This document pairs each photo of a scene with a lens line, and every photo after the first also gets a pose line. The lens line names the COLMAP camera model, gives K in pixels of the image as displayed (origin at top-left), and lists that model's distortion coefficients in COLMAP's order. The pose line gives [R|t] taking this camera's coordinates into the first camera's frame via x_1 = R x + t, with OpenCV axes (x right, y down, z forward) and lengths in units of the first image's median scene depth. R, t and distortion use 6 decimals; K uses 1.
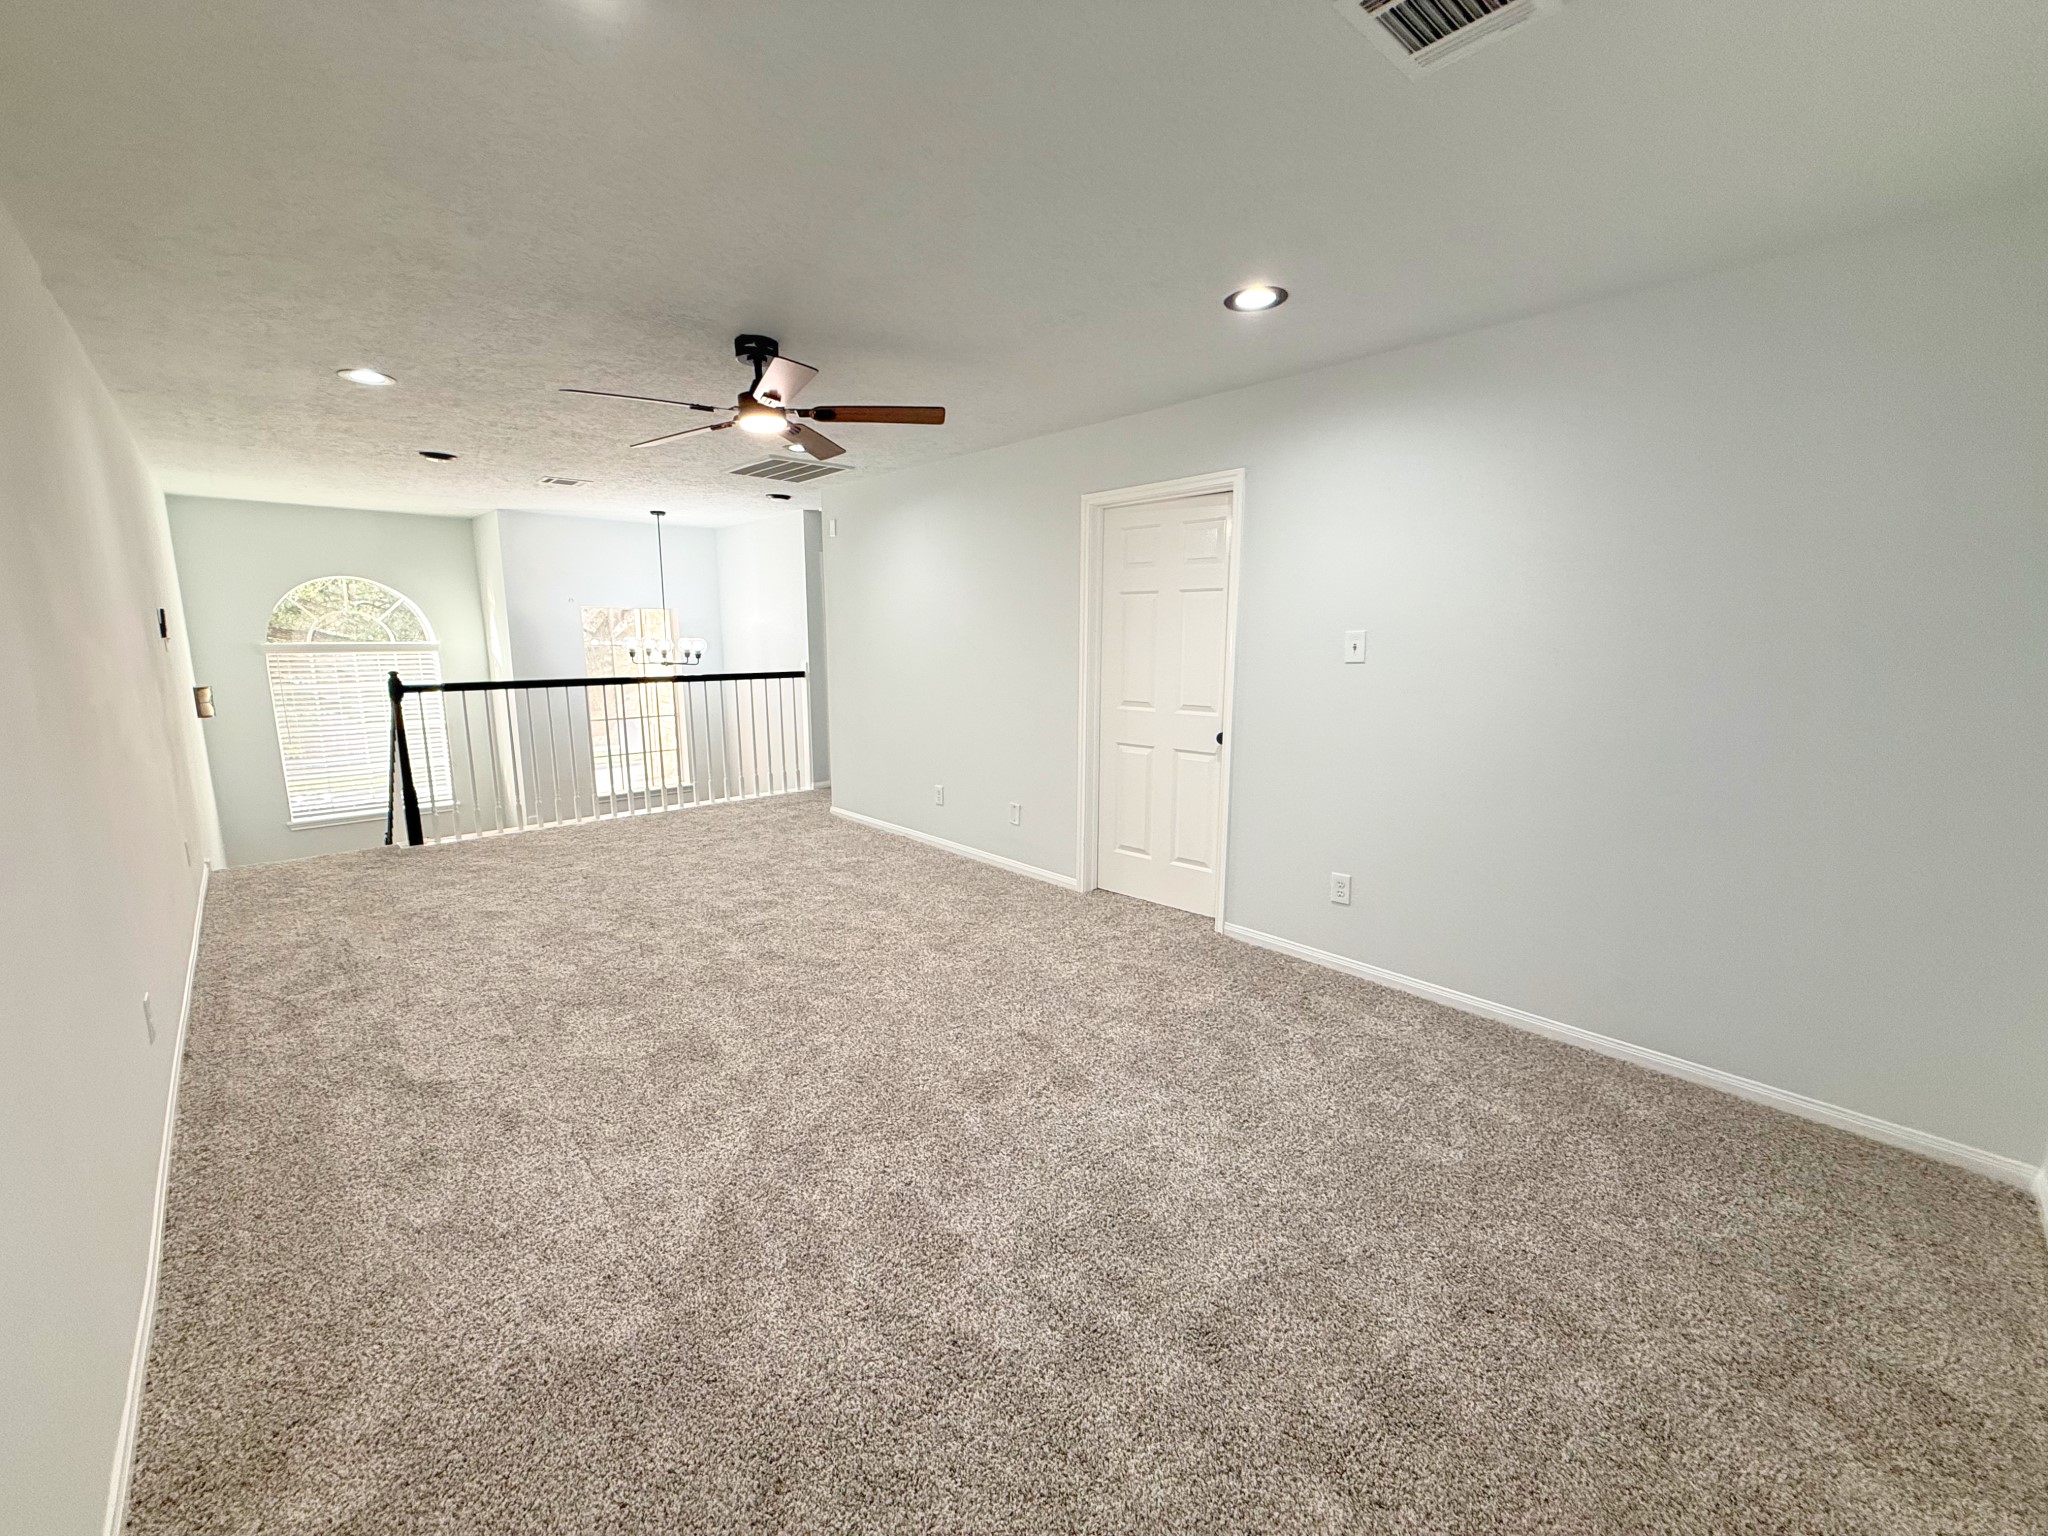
lens RADIAL K [[813.5, 0, 1014.2], [0, 813.5, 767.1], [0, 0, 1]] dist [0.001157, 0.000348]
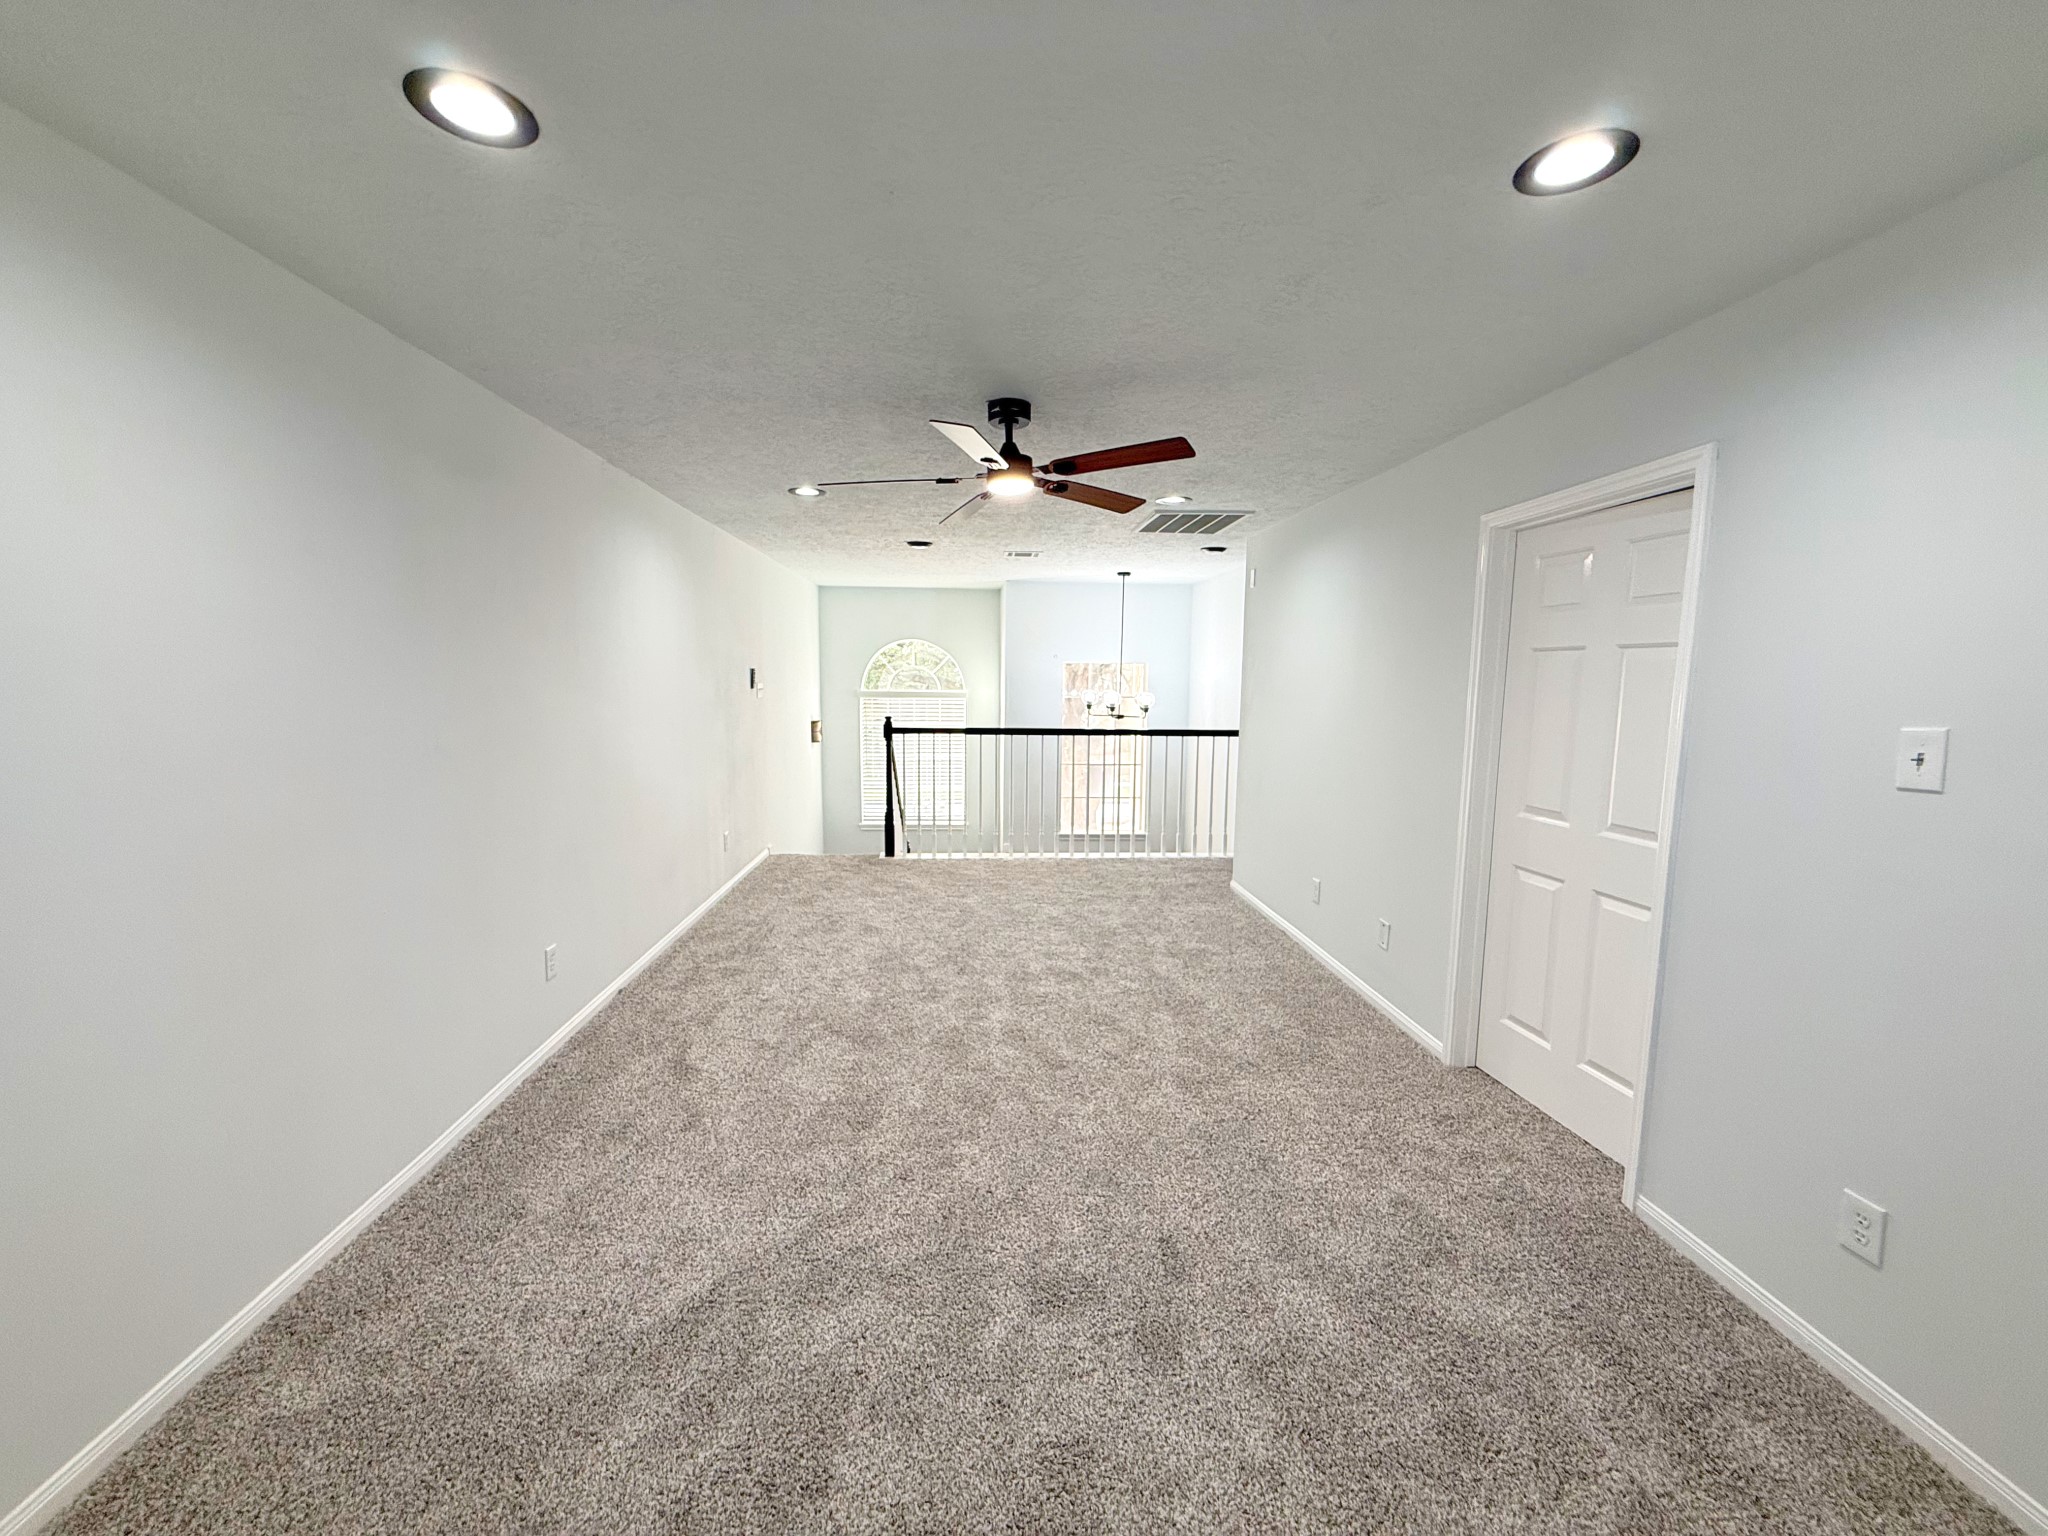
lens RADIAL K [[813.5, 0, 1019.9], [0, 813.5, 768.0], [0, 0, 1]] dist [0.001157, 0.000348]
pose [[0.772432, 0.079767, -0.630069, 0.247037], [-0.114644, 0.993297, -0.014796, -0.057106], [0.624665, 0.083662, 0.776398, 0.211501]]
